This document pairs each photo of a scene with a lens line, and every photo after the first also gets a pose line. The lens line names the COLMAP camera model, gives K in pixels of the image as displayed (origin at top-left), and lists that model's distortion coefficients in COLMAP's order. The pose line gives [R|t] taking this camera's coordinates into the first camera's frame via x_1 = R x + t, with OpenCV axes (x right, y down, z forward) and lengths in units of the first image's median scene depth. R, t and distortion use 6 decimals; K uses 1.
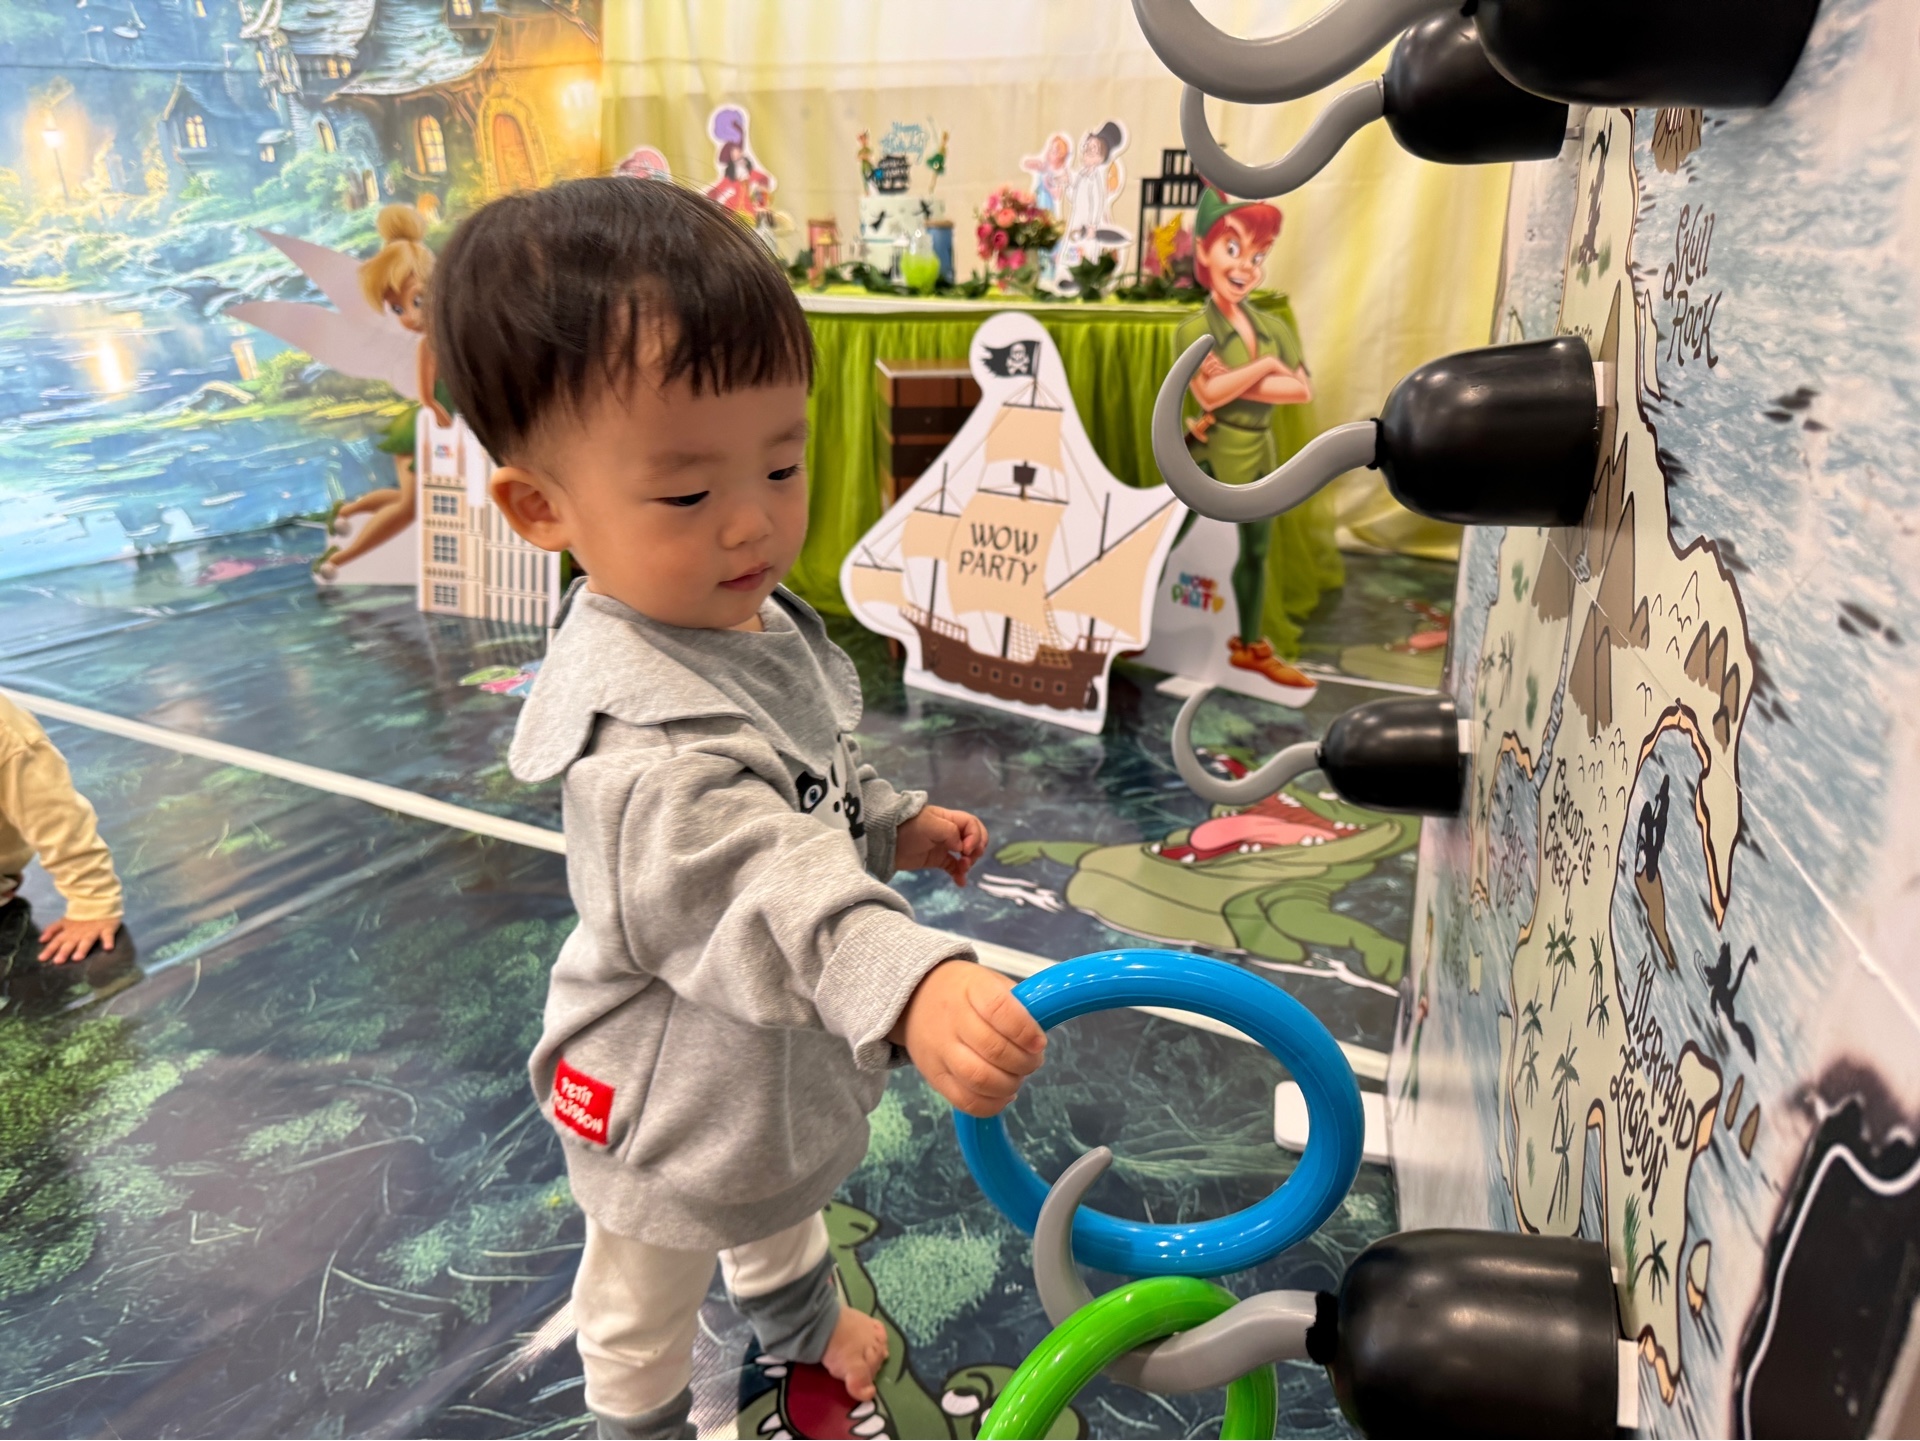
lens RADIAL K [[1344.9, 0, 961.4], [0, 1344.9, 725.6], [0, 0, 1]] dist [0.028187, -0.012203]
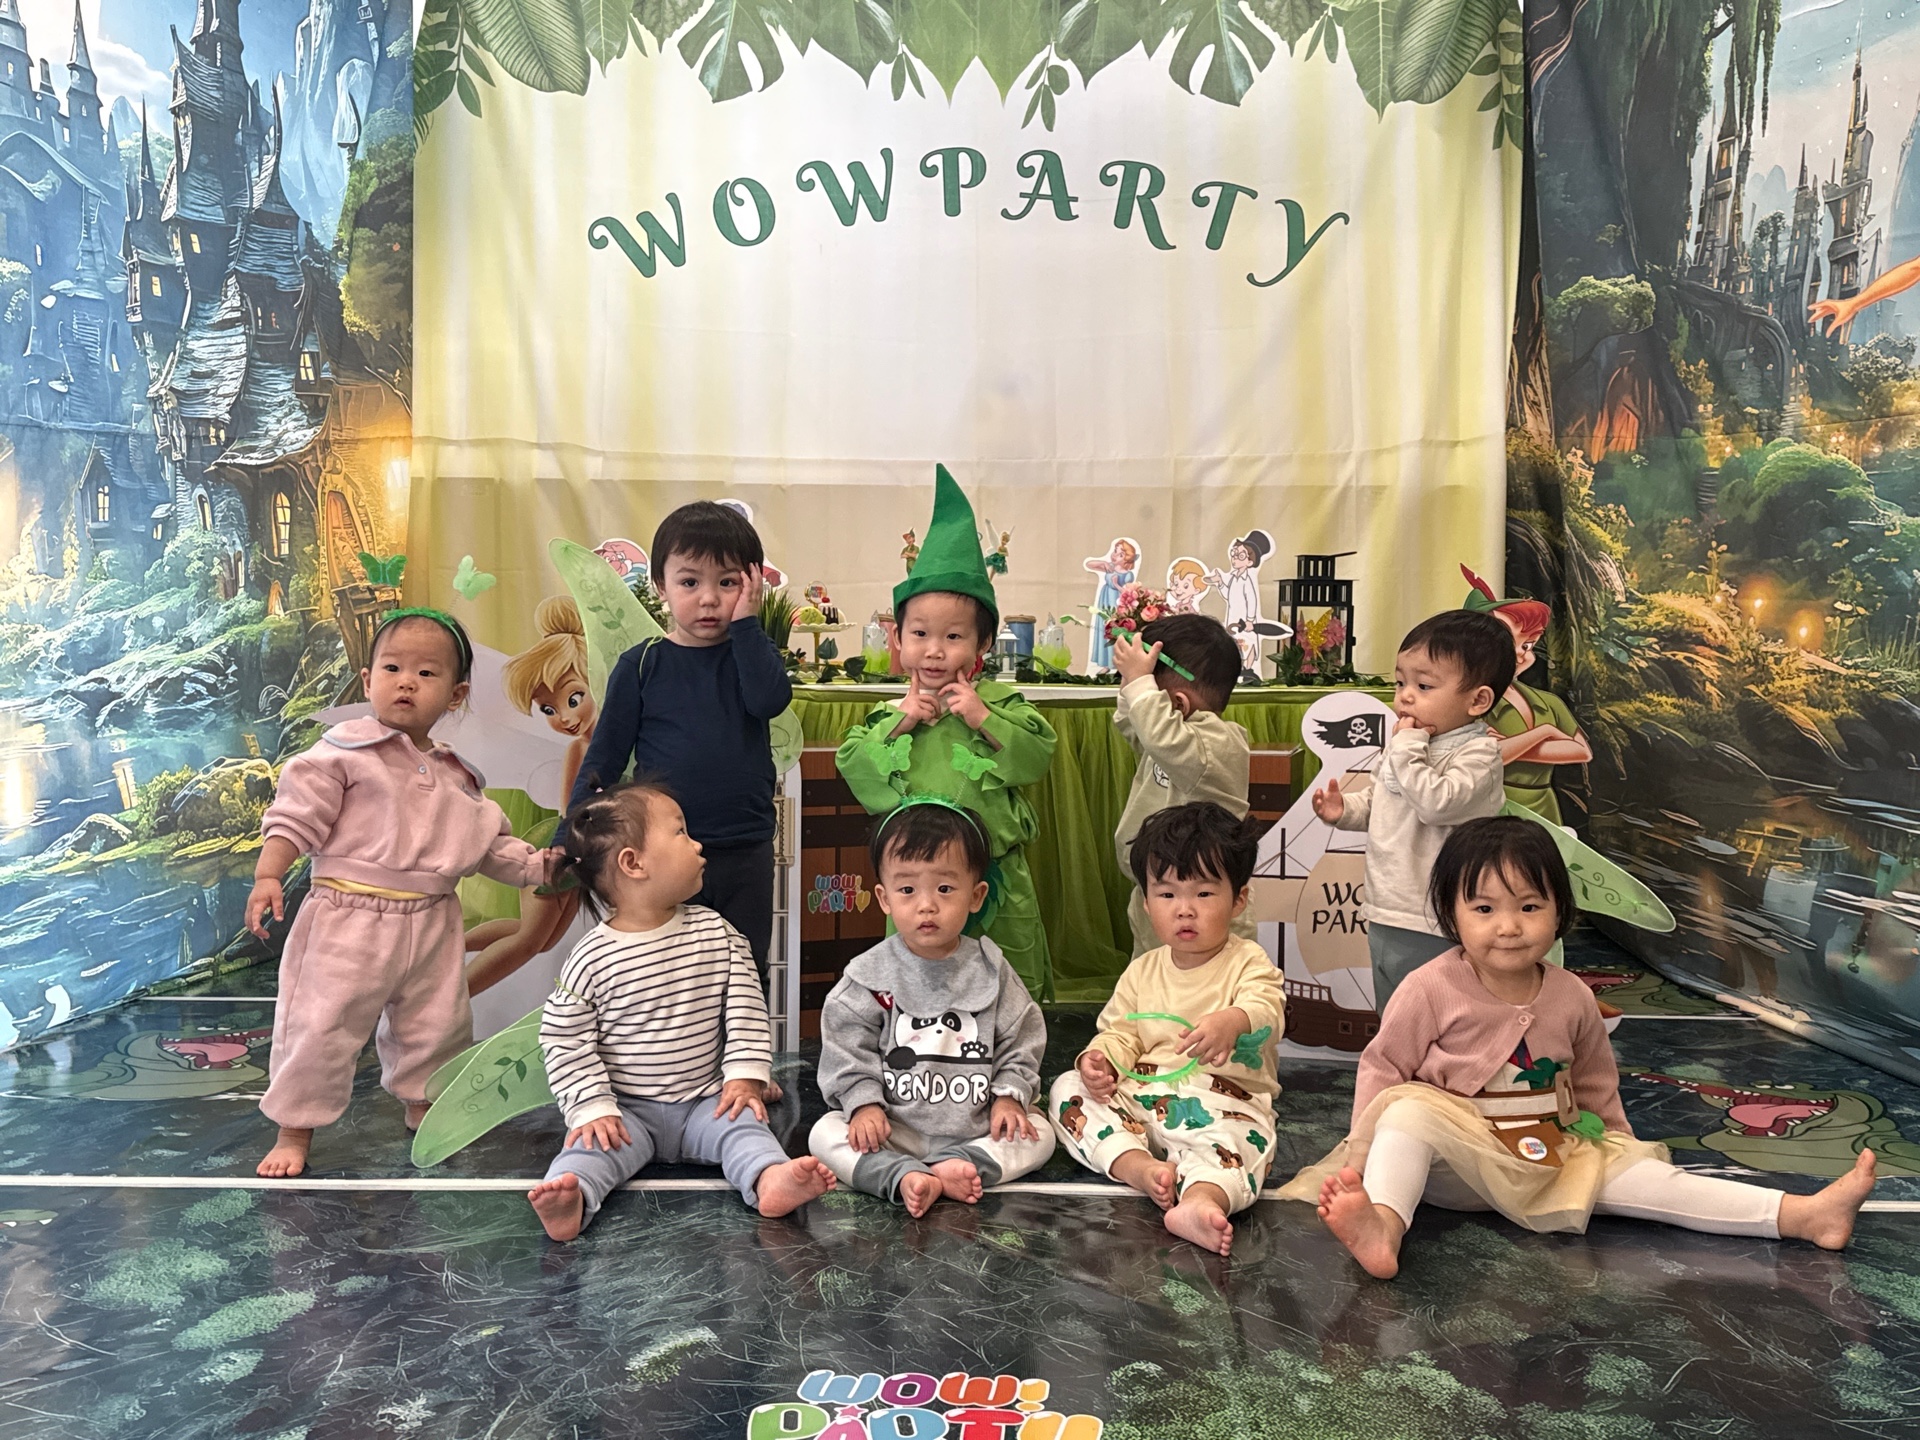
lens RADIAL K [[1886.8, 0, 960.1], [0, 1886.8, 735.8], [0, 0, 1]] dist [0.127939, 0.000000]
pose [[0.891406, -0.019980, 0.452764, -0.615469], [0.153612, 0.953212, -0.260367, 0.054375], [-0.426378, 0.301643, 0.852768, -0.115463]]
